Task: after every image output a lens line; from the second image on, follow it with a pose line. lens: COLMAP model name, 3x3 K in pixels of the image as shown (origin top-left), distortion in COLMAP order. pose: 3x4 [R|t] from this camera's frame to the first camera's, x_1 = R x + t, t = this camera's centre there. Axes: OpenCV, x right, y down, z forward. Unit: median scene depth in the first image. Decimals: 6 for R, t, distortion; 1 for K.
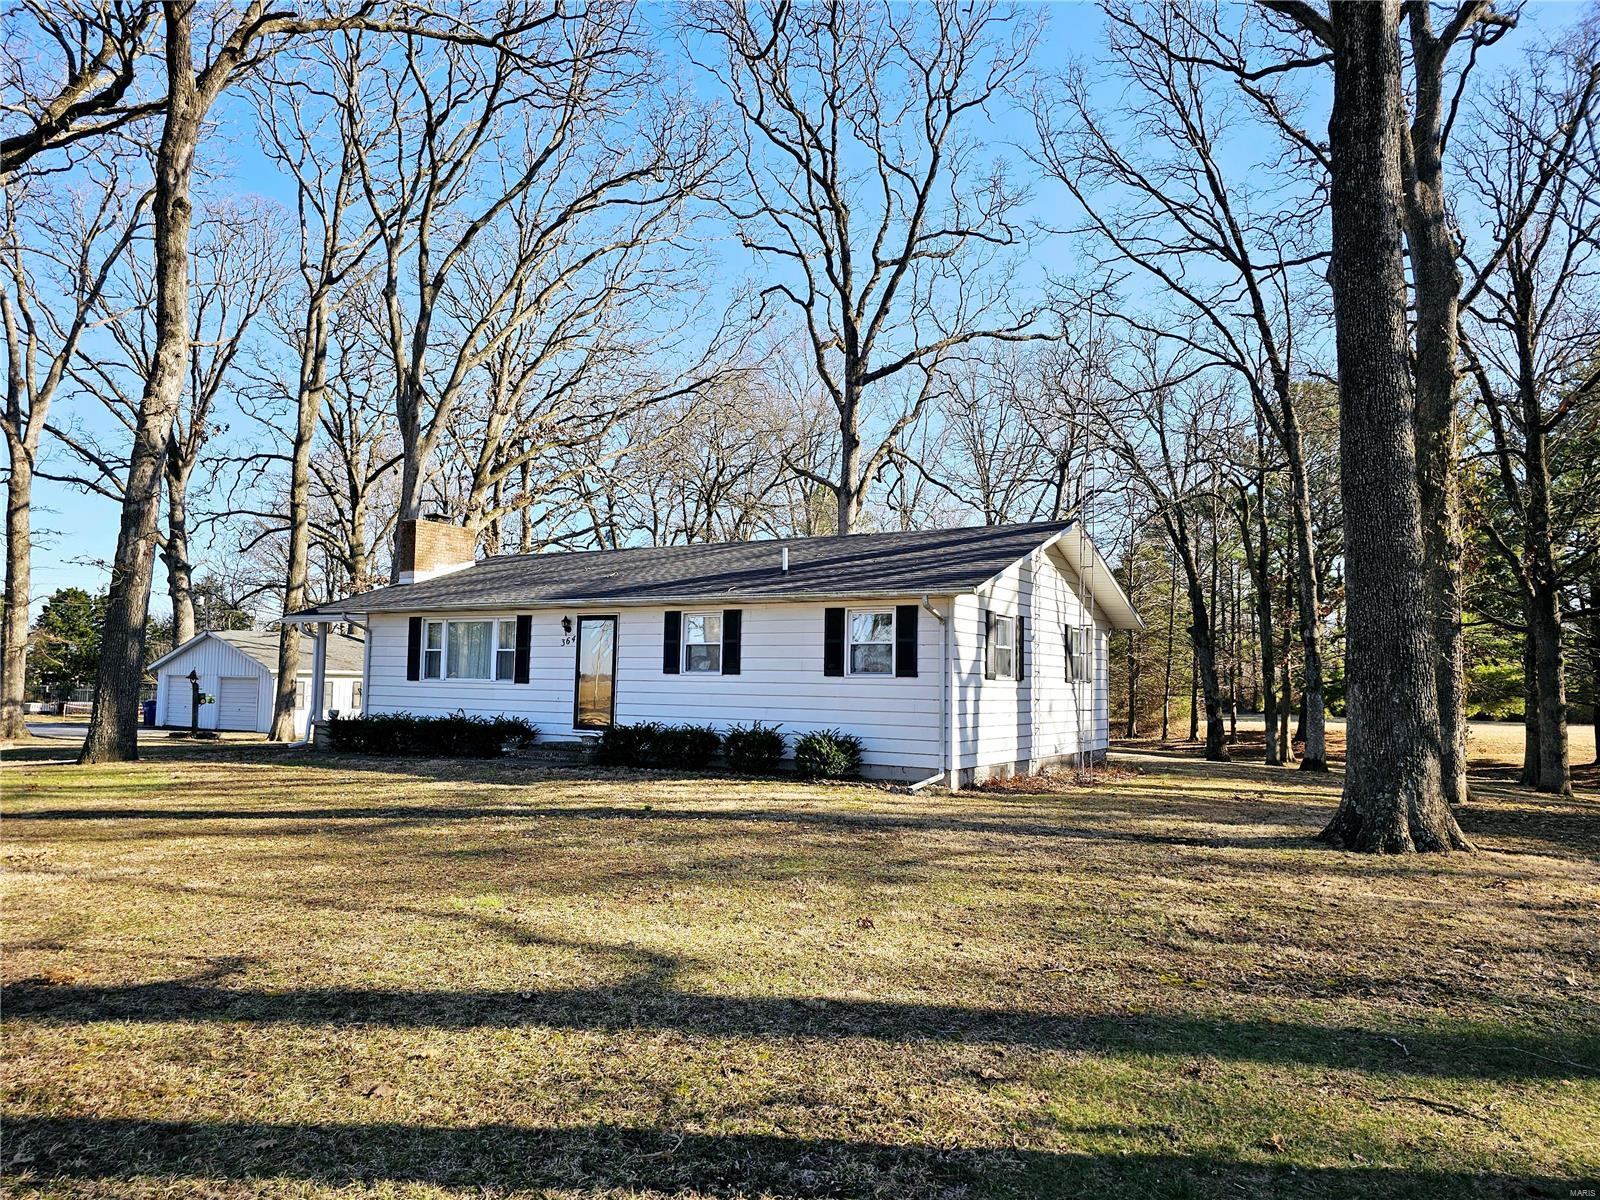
lens RADIAL K [[1071.7, 0, 800.0], [0, 1071.7, 600.0], [0, 0, 1]] dist [0.077798, -0.072951]
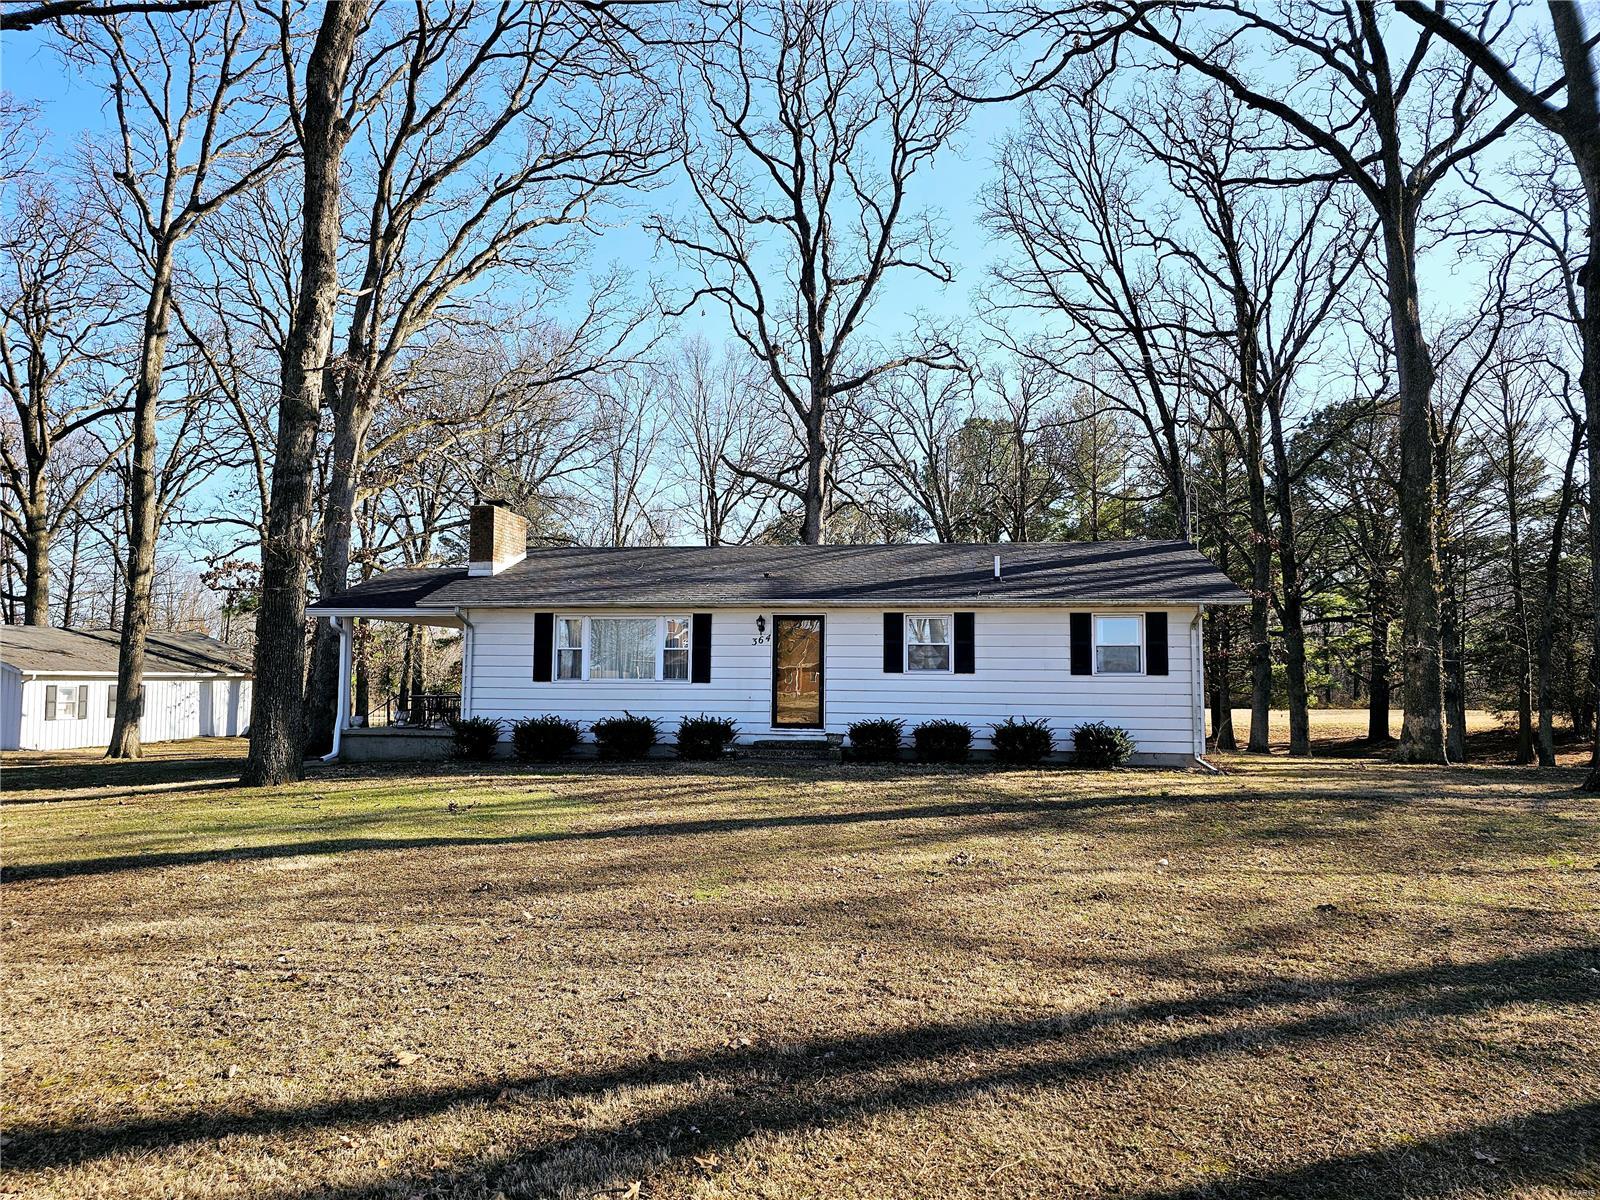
lens RADIAL K [[1071.7, 0, 800.0], [0, 1071.7, 600.0], [0, 0, 1]] dist [0.077798, -0.072951]
pose [[0.922326, 0.022277, 0.385769, -0.556911], [-0.022503, 0.999739, -0.003930, 0.003800], [-0.385756, -0.005056, 0.922587, 0.069873]]
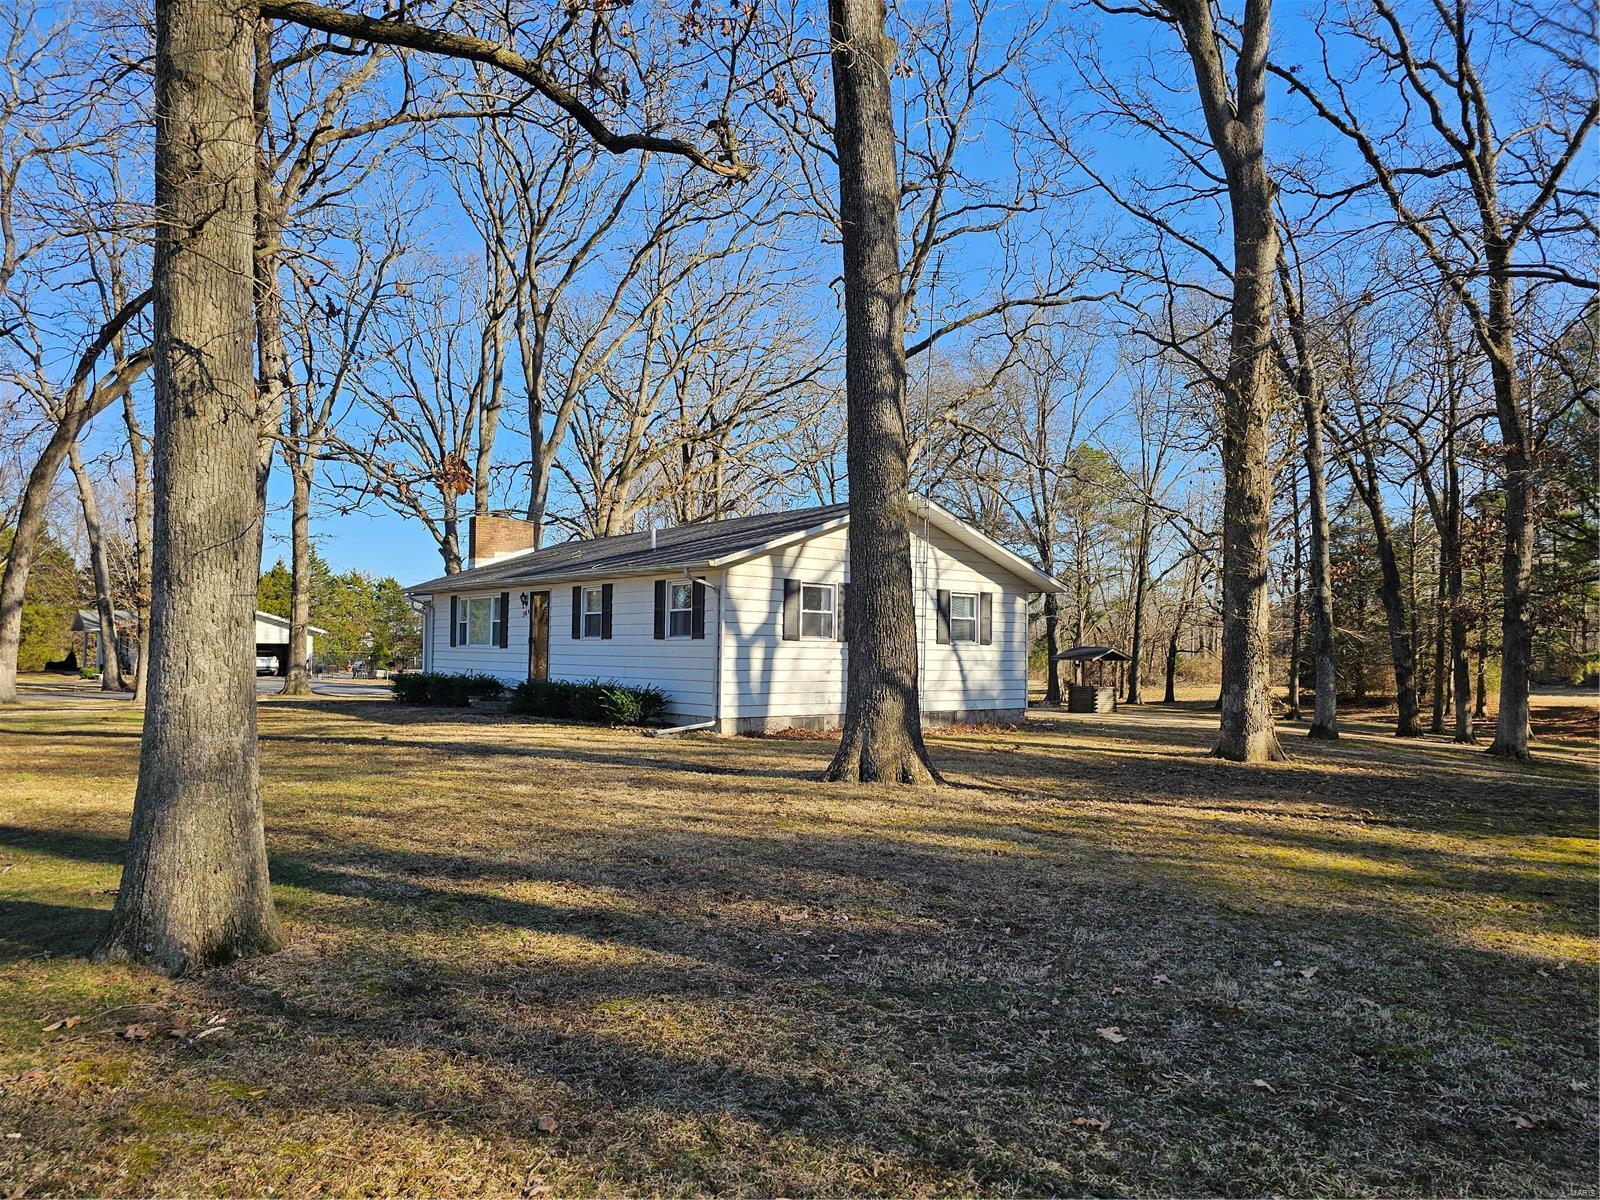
lens RADIAL K [[1071.7, 0, 800.0], [0, 1071.7, 600.0], [0, 0, 1]] dist [0.077798, -0.072951]
pose [[0.944117, -0.020008, -0.329002, 0.467064], [0.027784, 0.999434, 0.018951, 0.009436], [0.328437, -0.027033, 0.944139, -0.040984]]
